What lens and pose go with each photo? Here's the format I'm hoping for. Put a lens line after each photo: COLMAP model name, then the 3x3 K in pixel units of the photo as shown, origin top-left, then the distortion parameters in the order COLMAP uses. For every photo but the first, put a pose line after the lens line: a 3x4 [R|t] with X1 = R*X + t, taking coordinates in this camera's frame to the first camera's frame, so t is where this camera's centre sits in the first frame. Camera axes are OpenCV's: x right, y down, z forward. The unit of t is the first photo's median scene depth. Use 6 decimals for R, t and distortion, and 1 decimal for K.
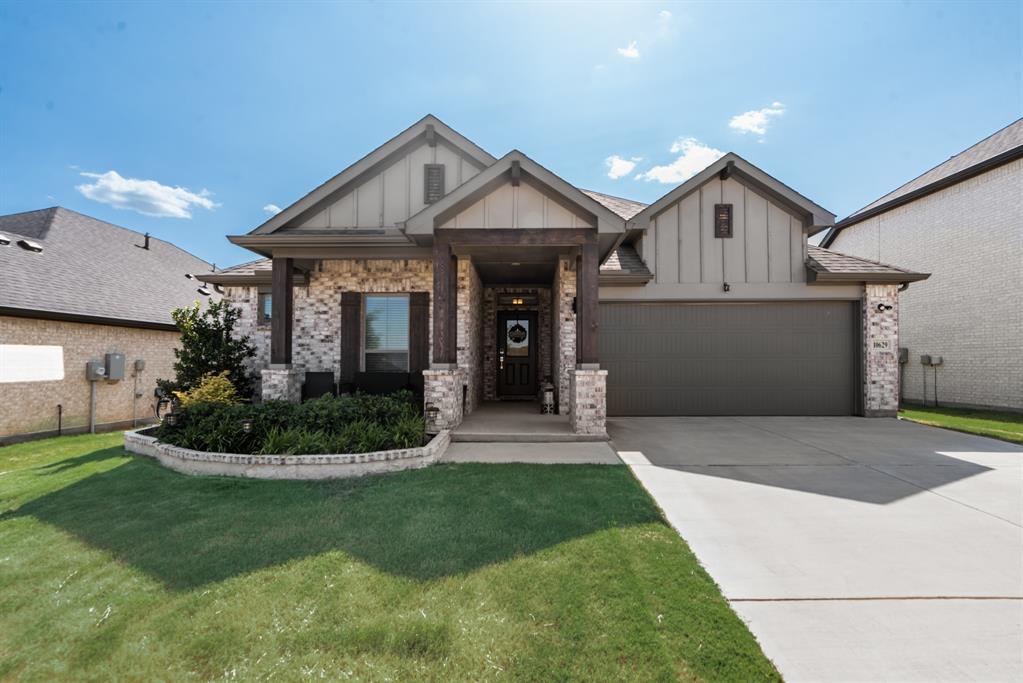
lens RADIAL K [[461.3, 0, 519.8], [0, 461.3, 346.0], [0, 0, 1]] dist [0.000161, -0.000657]
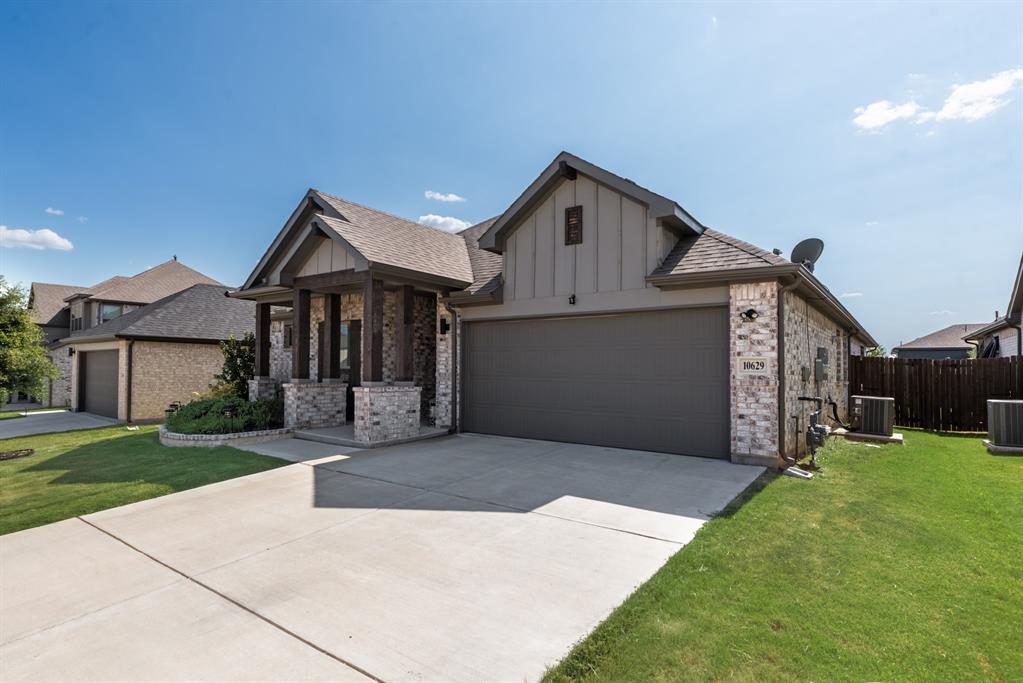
lens RADIAL K [[535.2, 0, 507.5], [0, 535.2, 346.6], [0, 0, 1]] dist [0.004199, 0.000249]
pose [[0.803636, -0.012907, -0.594981, 0.974702], [0.008254, 0.999910, -0.010543, -0.026680], [0.595064, 0.003562, 0.803670, 0.091005]]
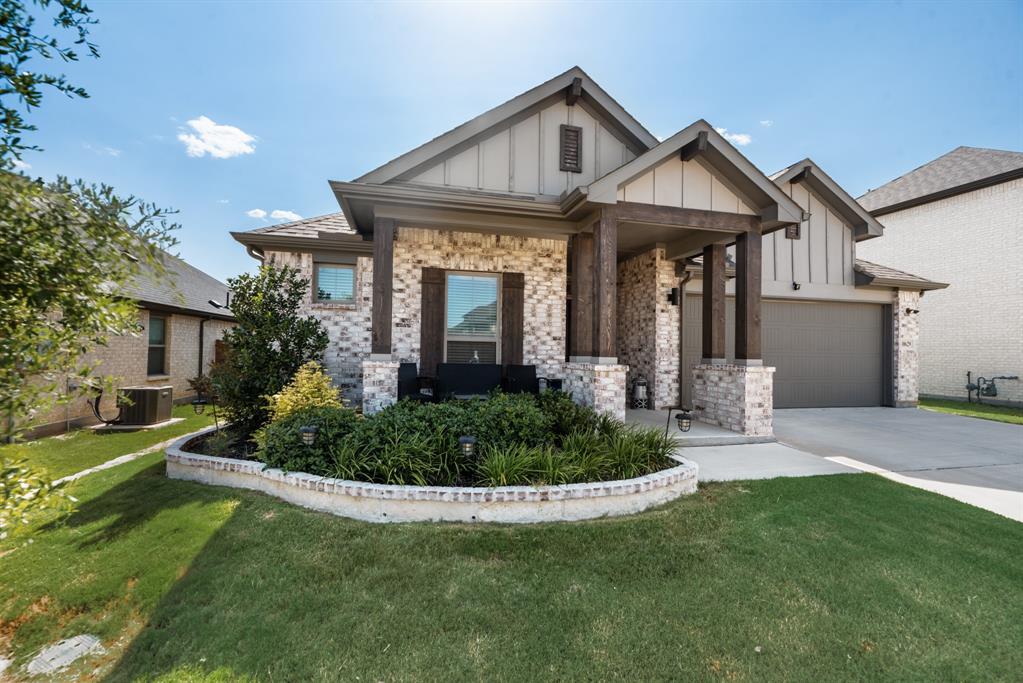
lens RADIAL K [[427.2, 0, 511.8], [0, 427.2, 334.2], [0, 0, 1]] dist [-0.000849, -0.000451]
pose [[0.969783, 0.026403, 0.242535, -0.419715], [-0.026907, 0.999637, -0.001237, 0.000917], [-0.242479, -0.005326, 0.970142, 0.214503]]
